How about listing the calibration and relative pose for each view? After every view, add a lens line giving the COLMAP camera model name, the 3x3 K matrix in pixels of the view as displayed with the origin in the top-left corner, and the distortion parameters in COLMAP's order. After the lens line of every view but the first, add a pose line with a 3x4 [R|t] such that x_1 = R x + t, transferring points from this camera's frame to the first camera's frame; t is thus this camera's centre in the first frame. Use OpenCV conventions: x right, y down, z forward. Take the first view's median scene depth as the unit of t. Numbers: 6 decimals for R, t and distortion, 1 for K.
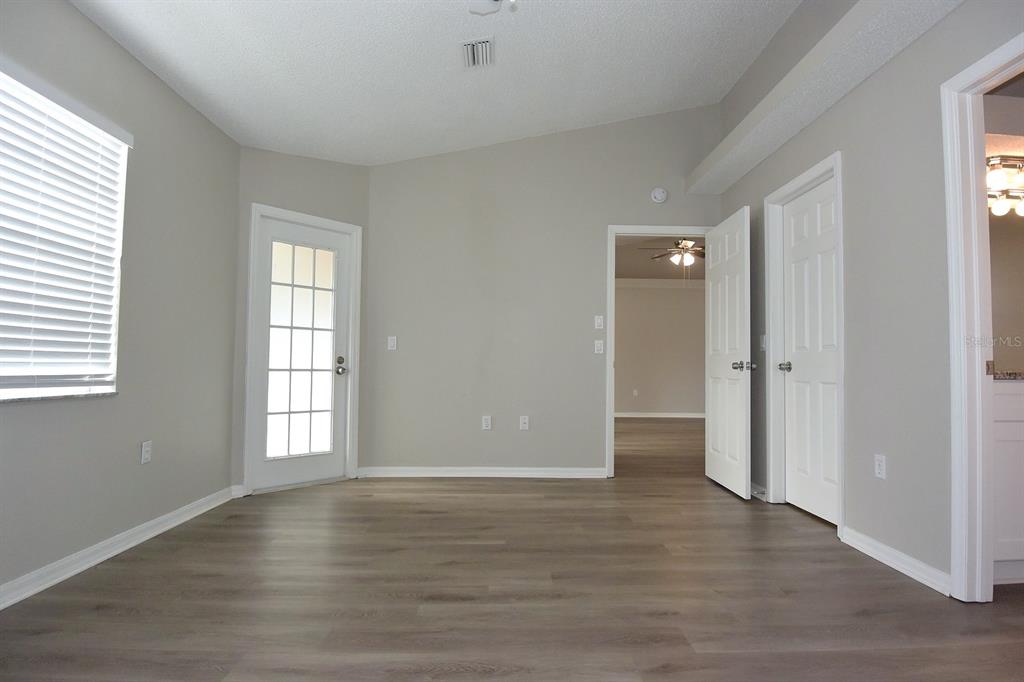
lens RADIAL K [[536.5, 0, 517.7], [0, 536.5, 347.5], [0, 0, 1]] dist [0.000414, -0.028459]
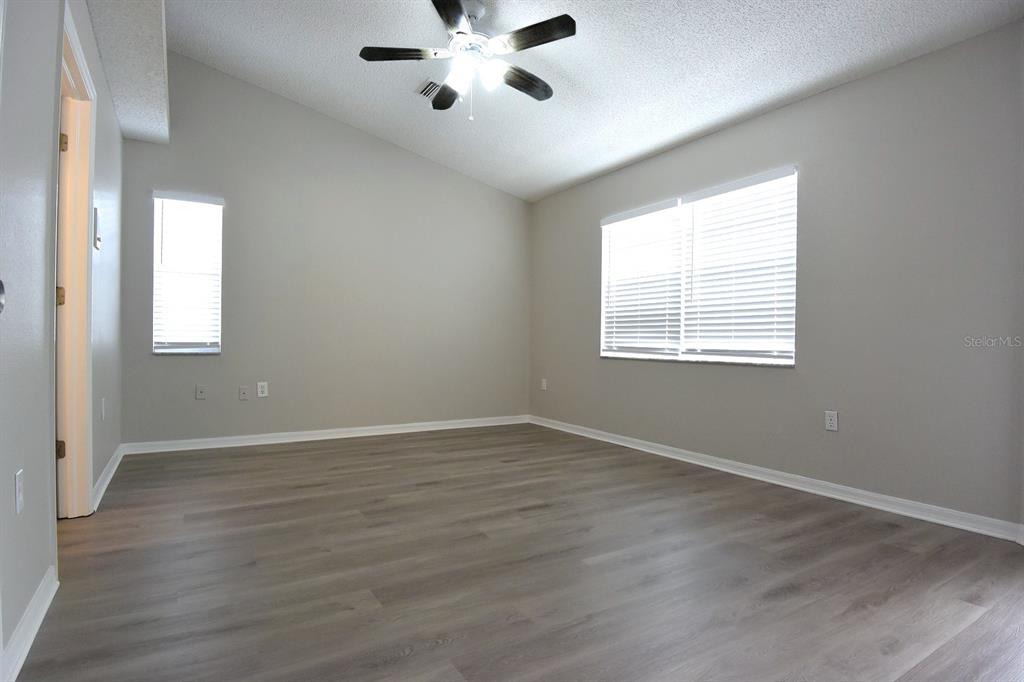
lens RADIAL K [[536.5, 0, 517.7], [0, 536.5, 347.5], [0, 0, 1]] dist [0.000414, -0.028459]
pose [[-0.859707, -0.017413, -0.510491, 0.583554], [-0.004475, 0.999637, -0.026561, 0.090611], [0.510768, -0.020550, -0.859473, 2.051431]]
